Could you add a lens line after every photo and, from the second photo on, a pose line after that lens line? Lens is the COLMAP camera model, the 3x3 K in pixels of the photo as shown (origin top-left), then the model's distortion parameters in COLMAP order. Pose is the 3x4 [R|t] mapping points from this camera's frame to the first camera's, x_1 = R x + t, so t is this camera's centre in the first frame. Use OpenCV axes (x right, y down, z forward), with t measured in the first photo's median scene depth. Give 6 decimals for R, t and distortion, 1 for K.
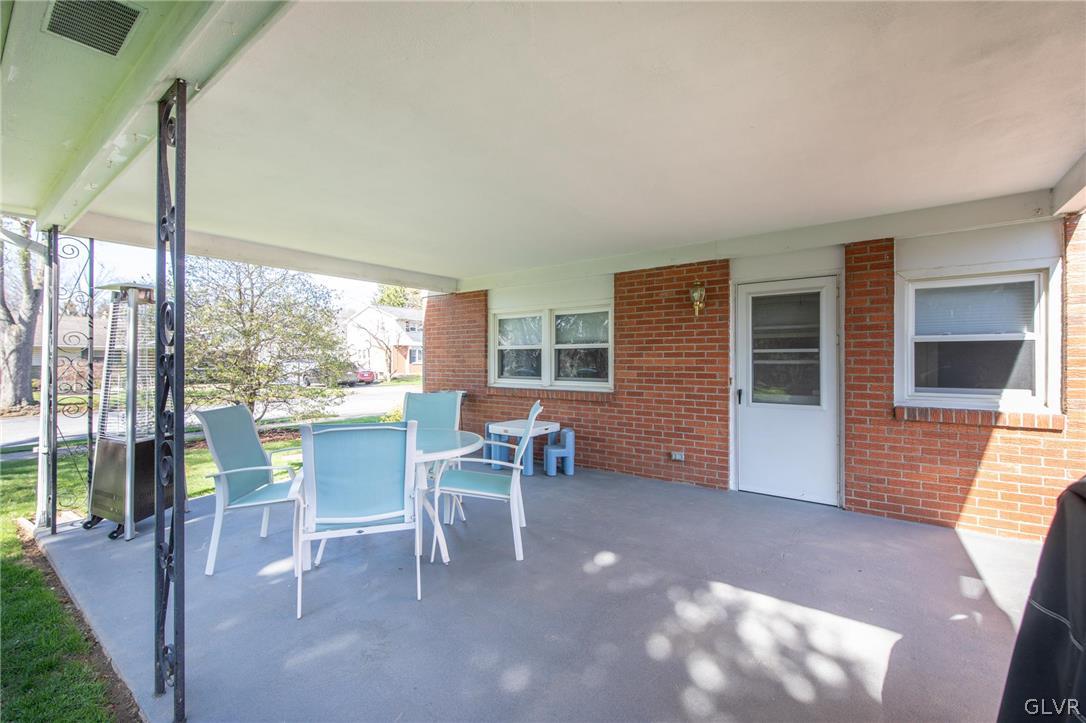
lens RADIAL K [[495.6, 0, 543.0], [0, 495.6, 361.5], [0, 0, 1]] dist [0.011715, -0.000103]
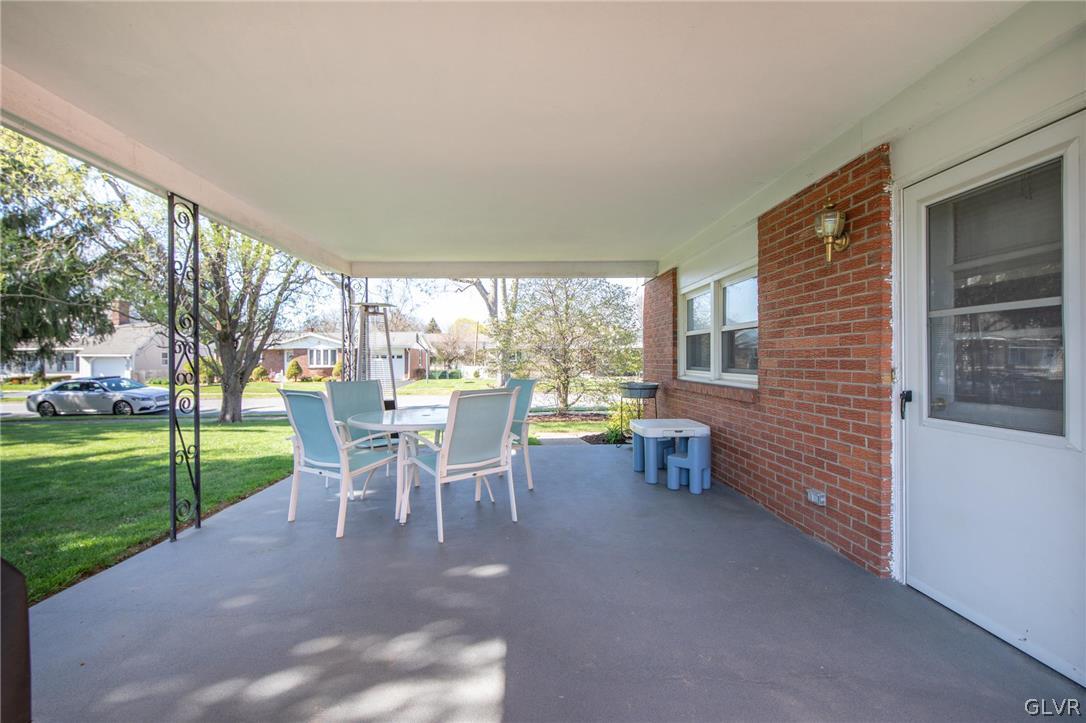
lens RADIAL K [[479.4, 0, 499.8], [0, 479.4, 363.3], [0, 0, 1]] dist [0.000519, -0.000163]
pose [[0.590022, 0.004512, -0.807375, 0.541930], [0.001764, 0.999975, 0.006878, 0.023174], [0.807386, -0.005482, 0.589999, 0.357935]]
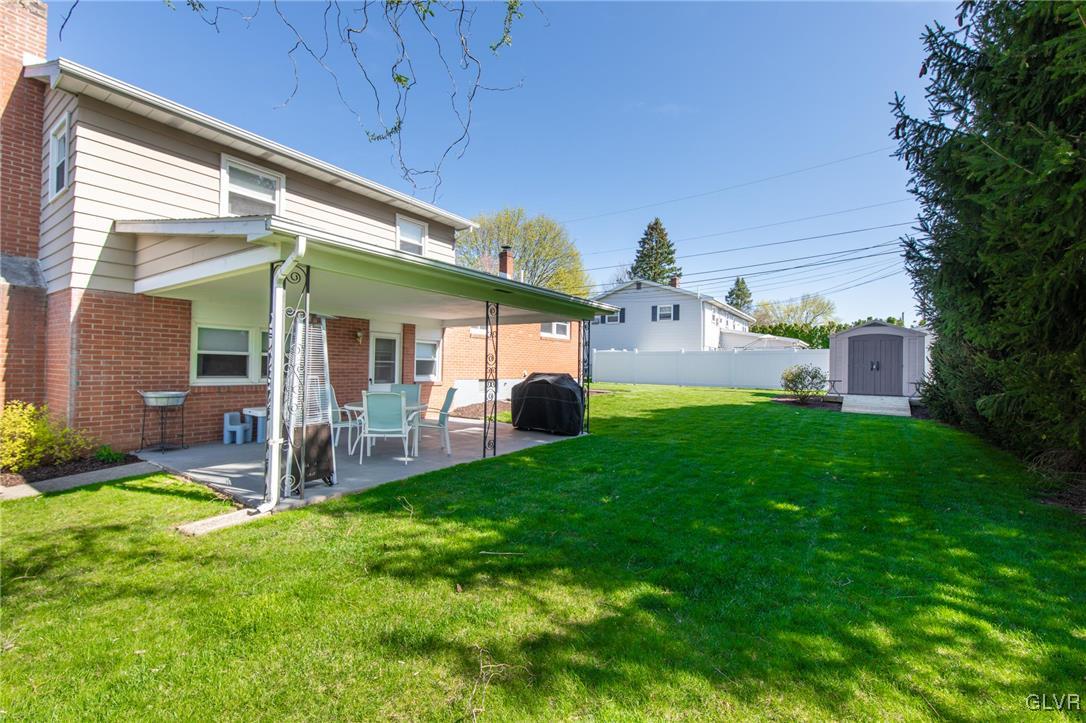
lens RADIAL K [[464.4, 0, 542.9], [0, 464.4, 375.5], [0, 0, 1]] dist [0.011763, -0.000117]
pose [[-0.061006, -0.008274, 0.998103, -1.764335], [-0.008205, 0.999936, 0.007788, 0.022840], [-0.998104, -0.007714, -0.061070, 0.337872]]
